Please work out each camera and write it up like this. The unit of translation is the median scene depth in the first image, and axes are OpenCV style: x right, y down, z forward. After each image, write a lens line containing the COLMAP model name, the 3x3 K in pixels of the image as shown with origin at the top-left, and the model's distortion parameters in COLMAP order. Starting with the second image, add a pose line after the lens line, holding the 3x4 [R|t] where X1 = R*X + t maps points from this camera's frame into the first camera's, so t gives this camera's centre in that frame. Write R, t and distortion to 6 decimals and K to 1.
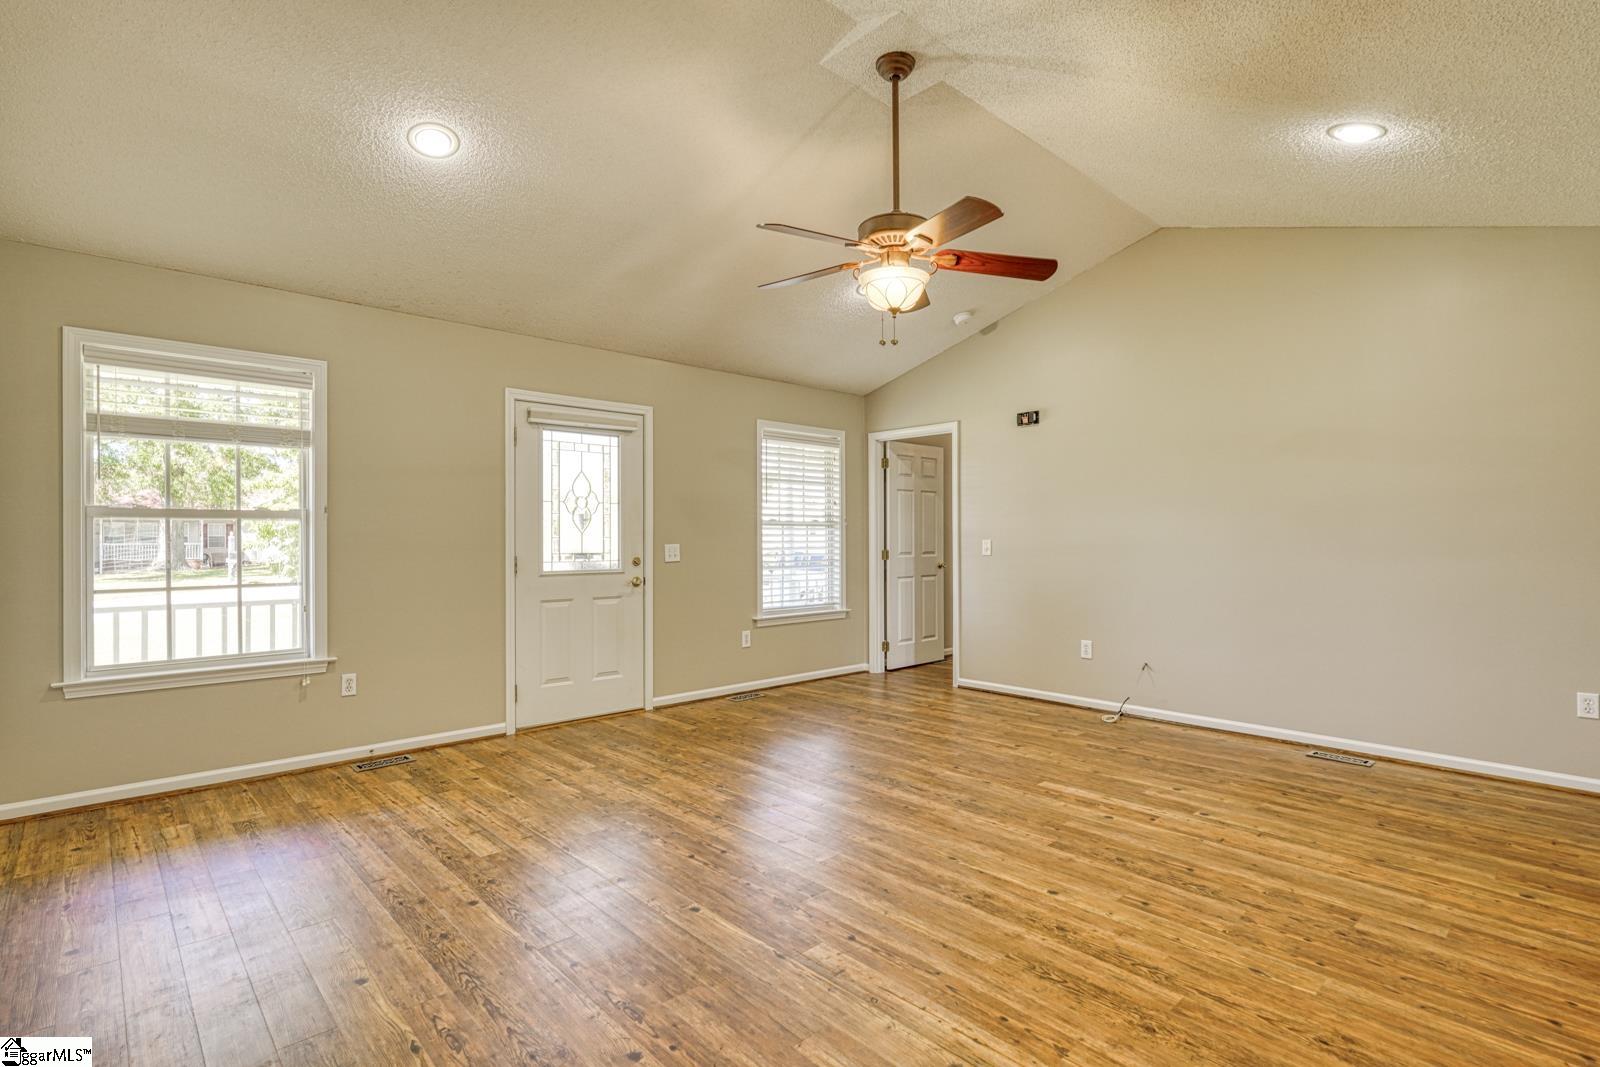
lens RADIAL K [[767.2, 0, 796.5], [0, 767.2, 538.8], [0, 0, 1]] dist [-0.010293, 0.004425]
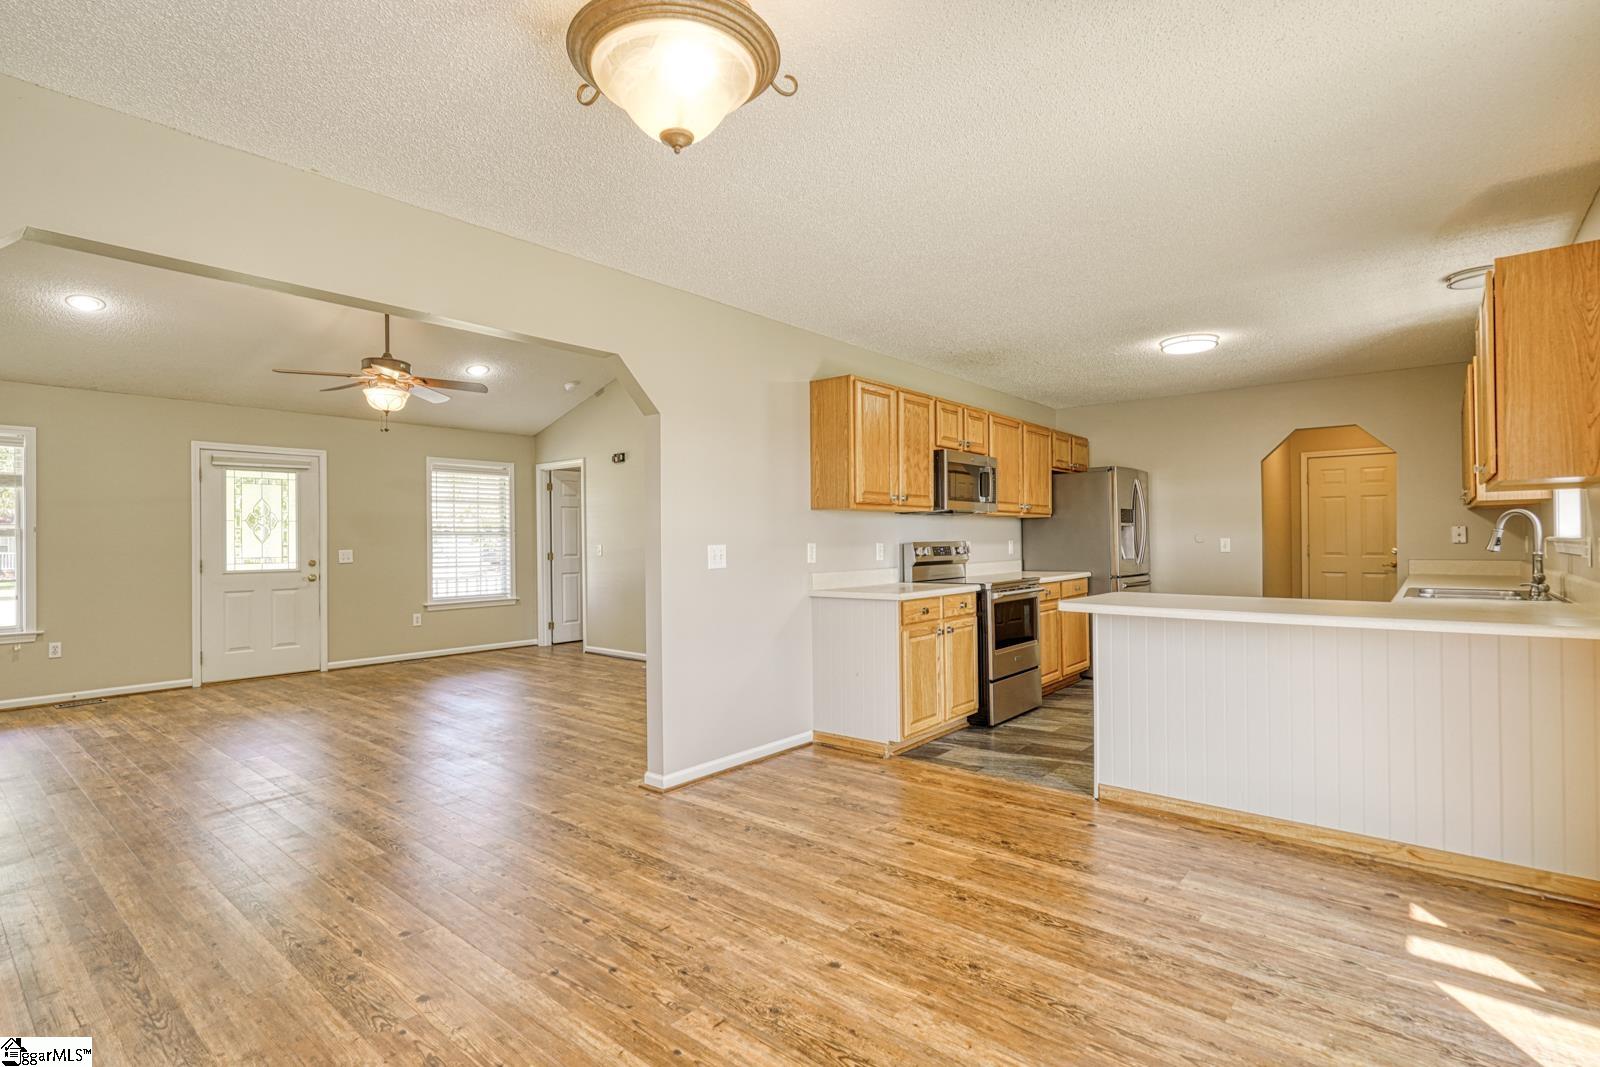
lens RADIAL K [[767.2, 0, 803.8], [0, 767.2, 536.7], [0, 0, 1]] dist [-0.010293, 0.004425]
pose [[0.992167, -0.008635, 0.124620, 0.691330], [0.009345, 0.999943, -0.005116, -0.003731], [-0.124569, 0.006240, 0.992191, -0.656550]]
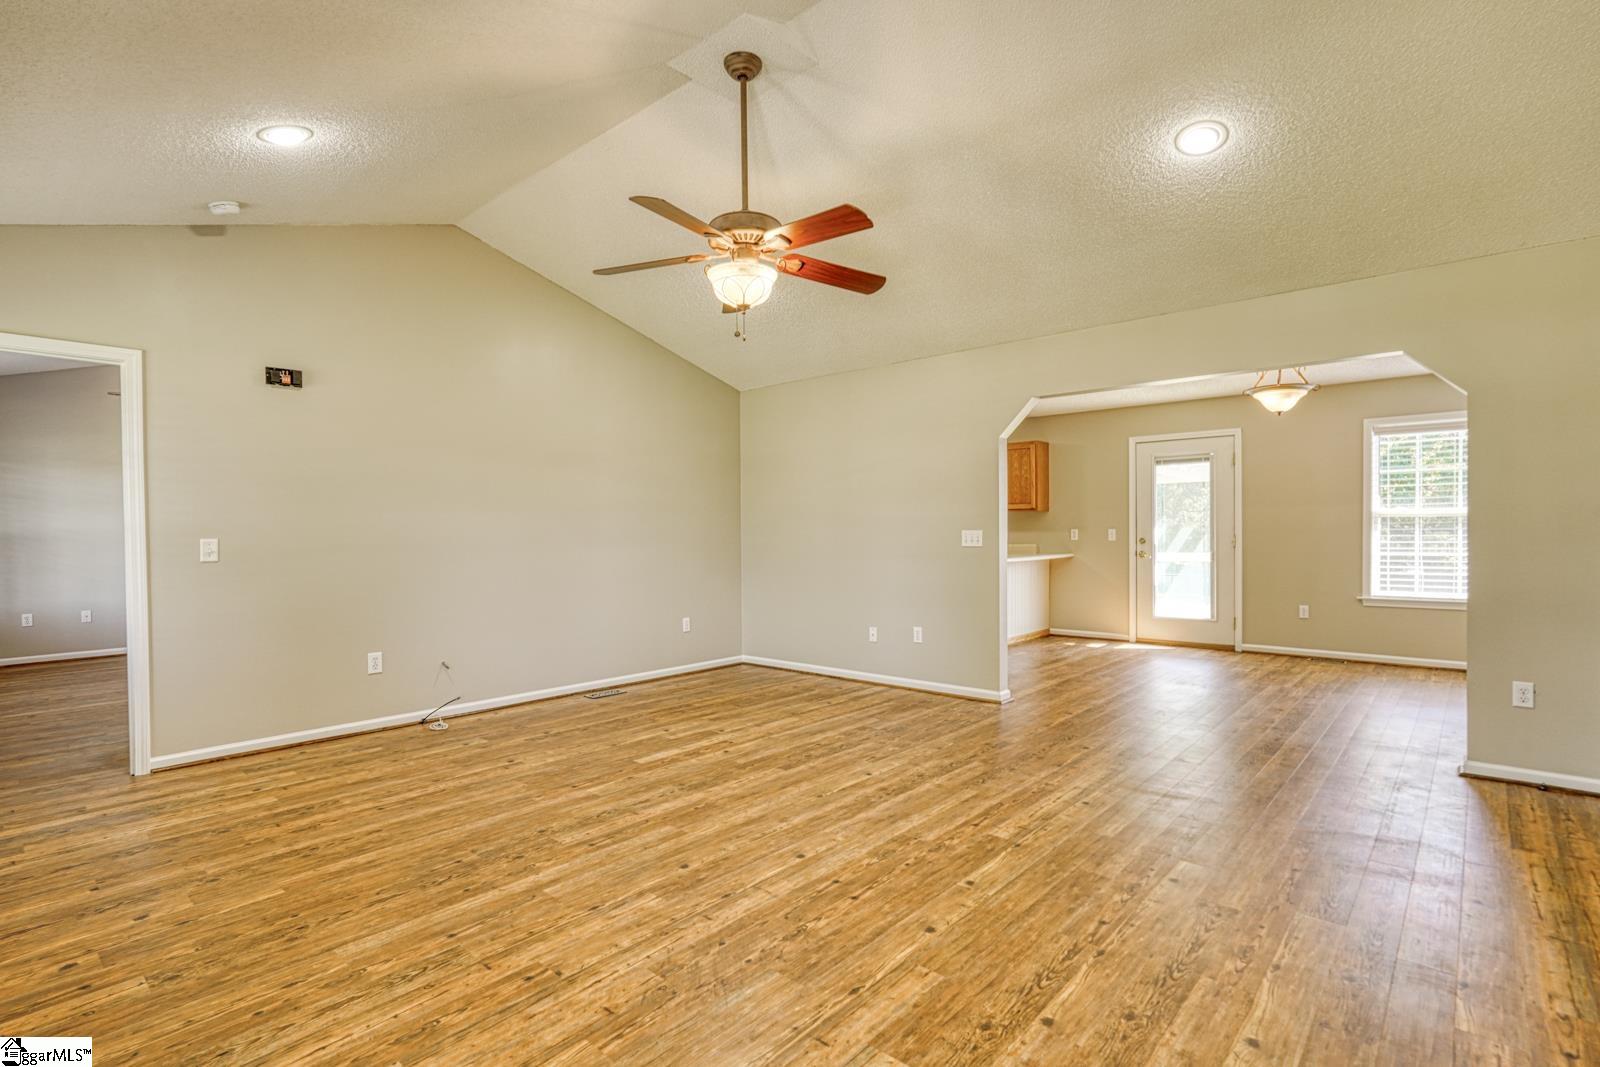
lens RADIAL K [[767.2, 0, 789.2], [0, 767.2, 541.5], [0, 0, 1]] dist [-0.010293, 0.004425]
pose [[-0.082185, -0.012002, 0.996545, -0.737997], [0.009241, 0.999875, 0.012804, -0.000275], [-0.996574, 0.010262, -0.082064, 0.849617]]
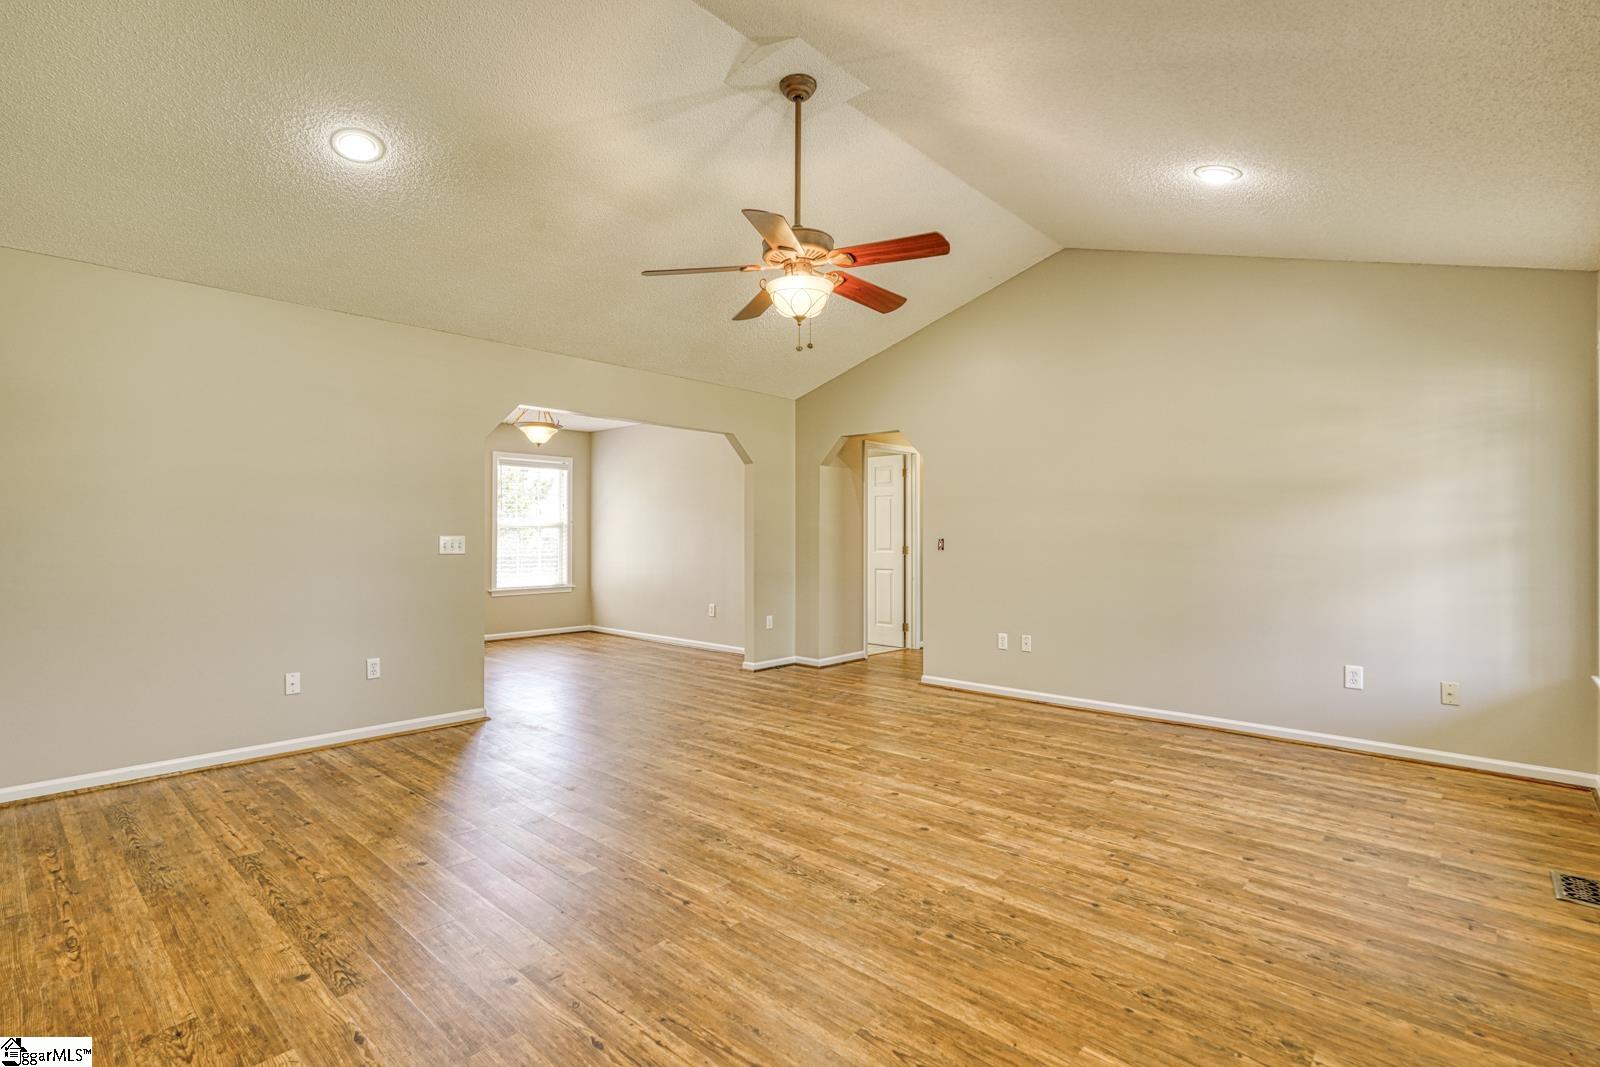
lens RADIAL K [[767.2, 0, 797.6], [0, 767.2, 531.9], [0, 0, 1]] dist [-0.010293, 0.004425]
pose [[-0.997080, -0.002855, -0.076316, 0.172889], [-0.002594, 0.999990, -0.003509, -0.001977], [0.076325, -0.003300, -0.997078, 1.691986]]
